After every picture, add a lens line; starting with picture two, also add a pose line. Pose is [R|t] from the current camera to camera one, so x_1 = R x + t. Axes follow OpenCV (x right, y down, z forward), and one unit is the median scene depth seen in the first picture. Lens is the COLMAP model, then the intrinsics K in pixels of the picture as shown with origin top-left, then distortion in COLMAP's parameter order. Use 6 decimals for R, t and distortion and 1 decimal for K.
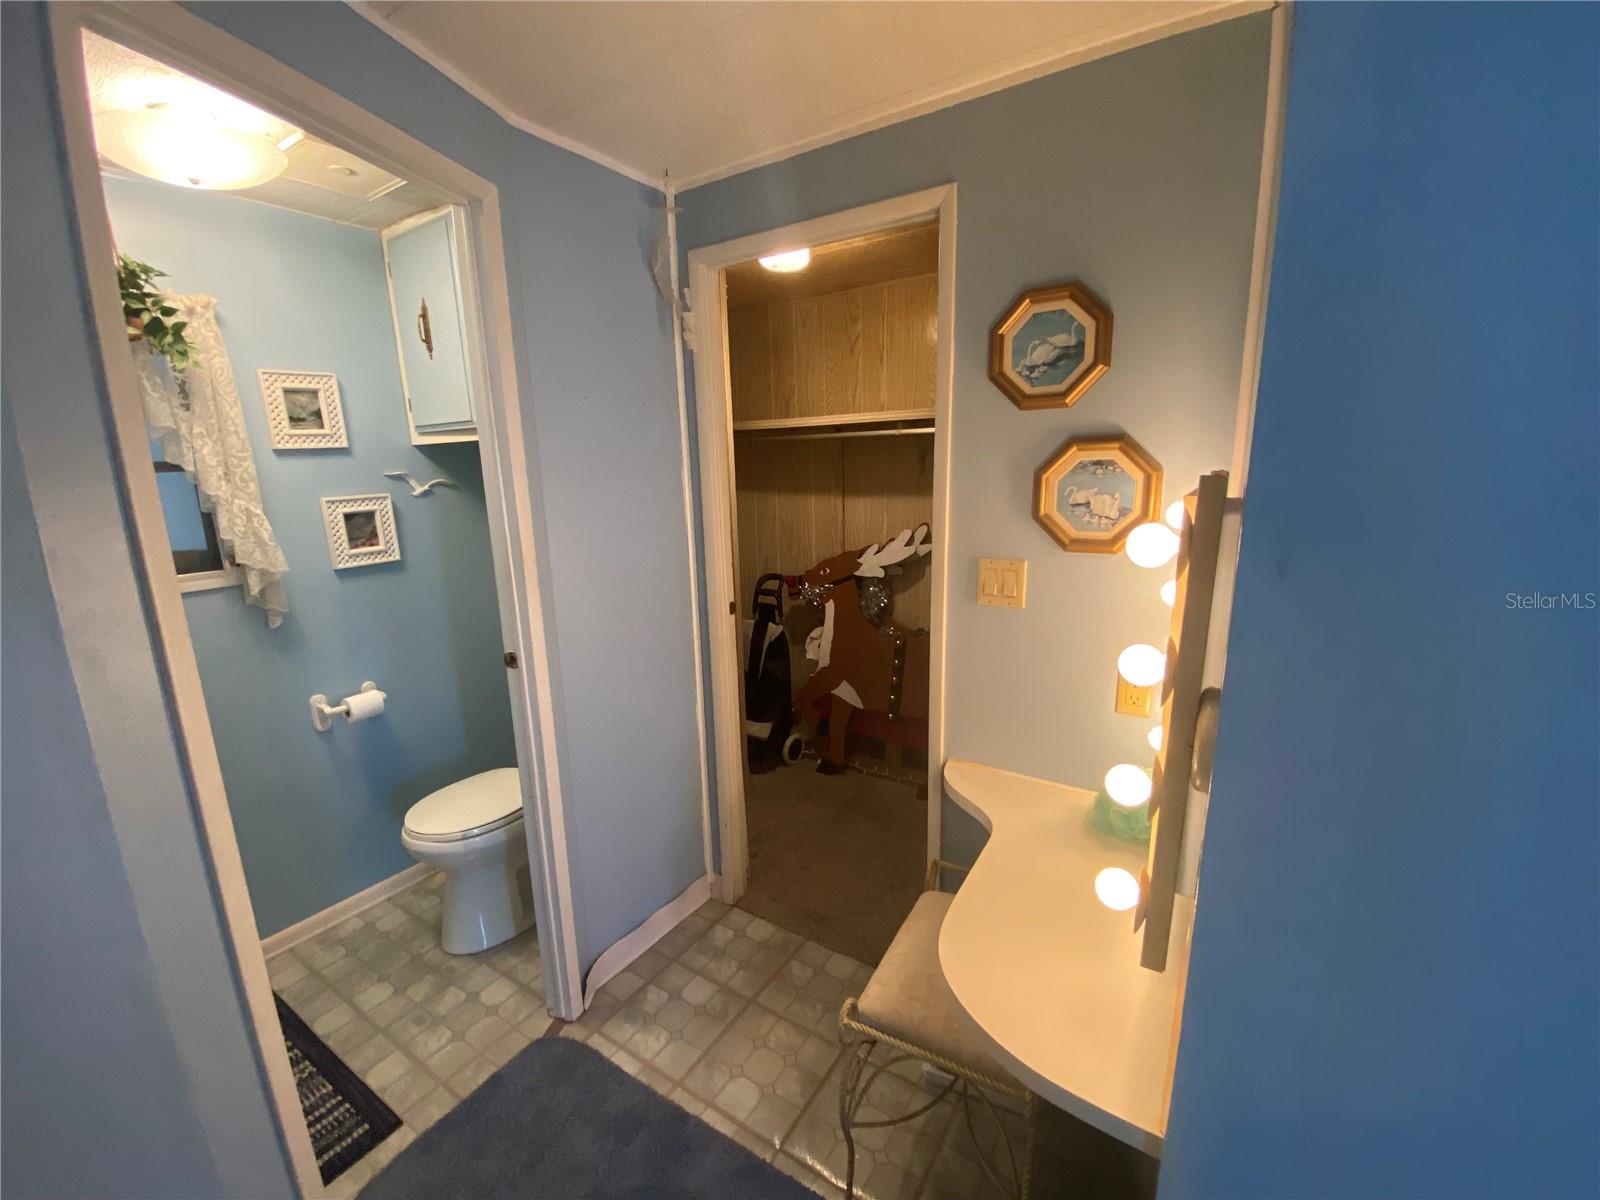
lens RADIAL K [[664.5, 0, 797.1], [0, 664.5, 600.7], [0, 0, 1]] dist [-0.012932, -0.000704]
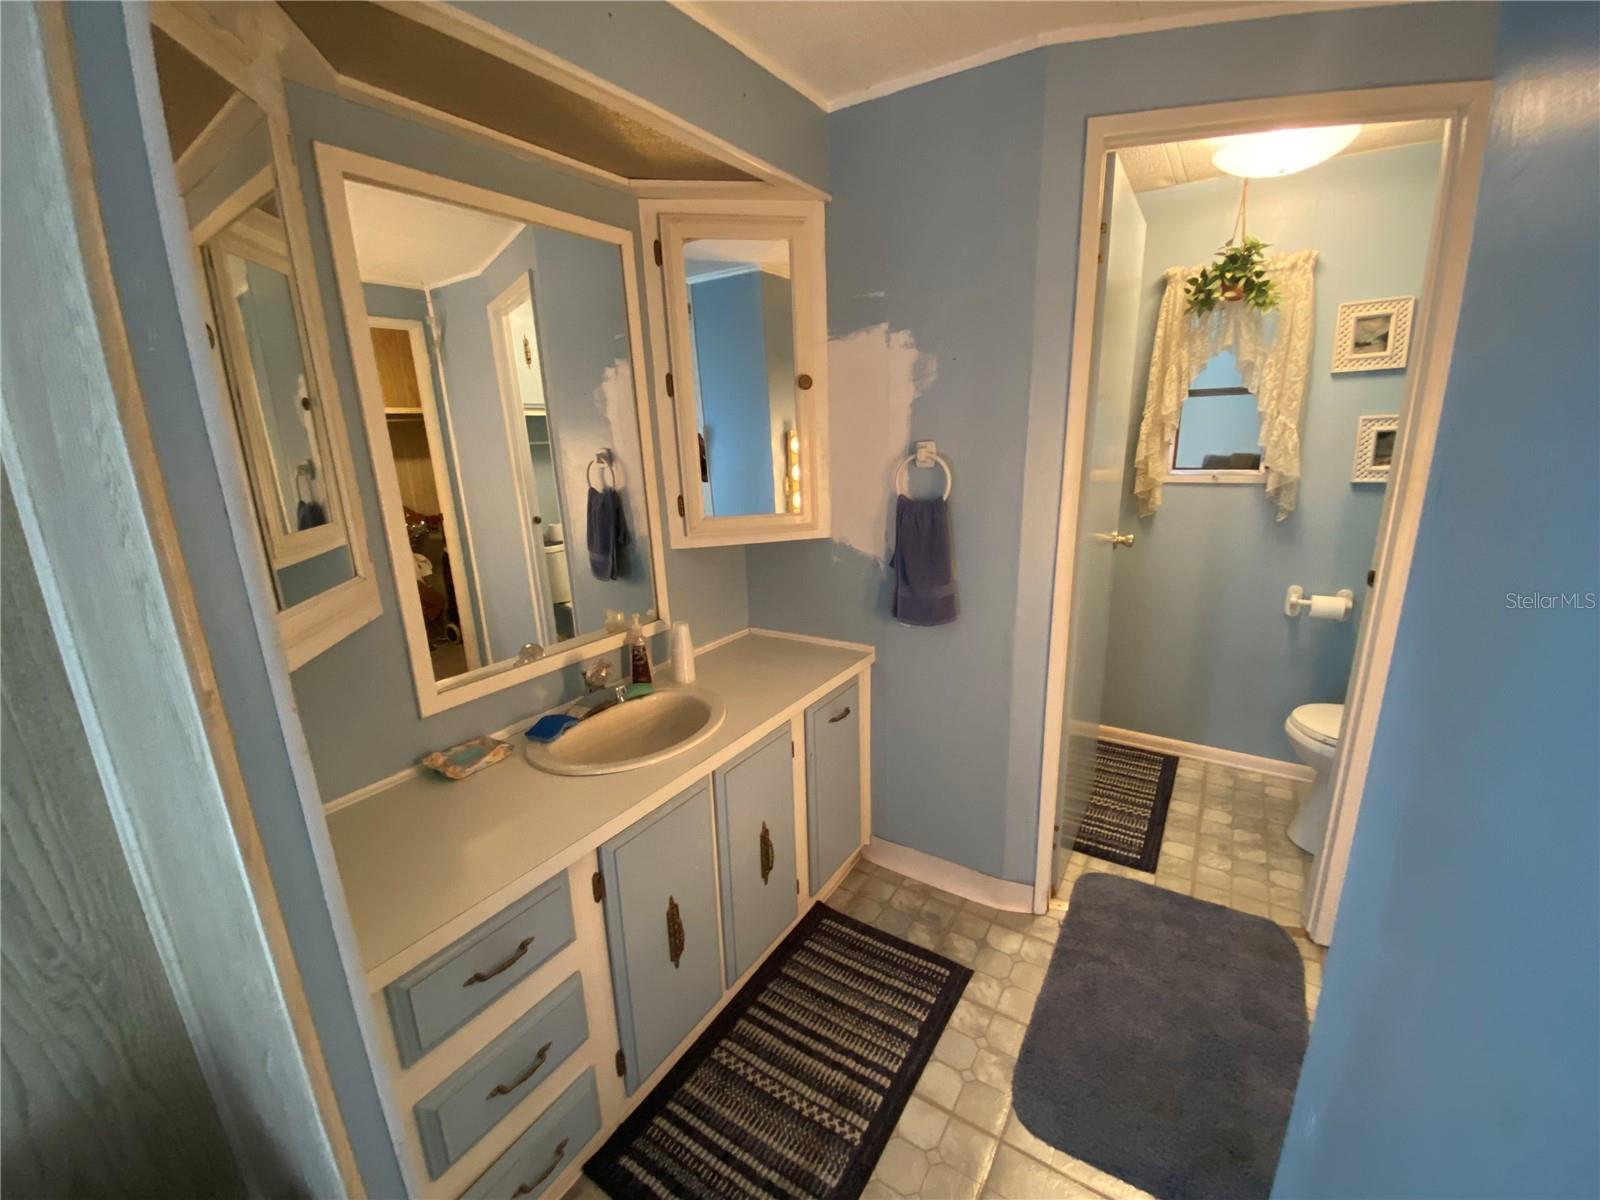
lens RADIAL K [[664.5, 0, 799.1], [0, 664.5, 598.4], [0, 0, 1]] dist [-0.012932, -0.000704]
pose [[0.009489, 0.281589, -0.959488, 0.451128], [-0.170440, 0.945946, 0.275929, -0.011555], [0.985322, 0.160917, 0.056970, 0.063901]]
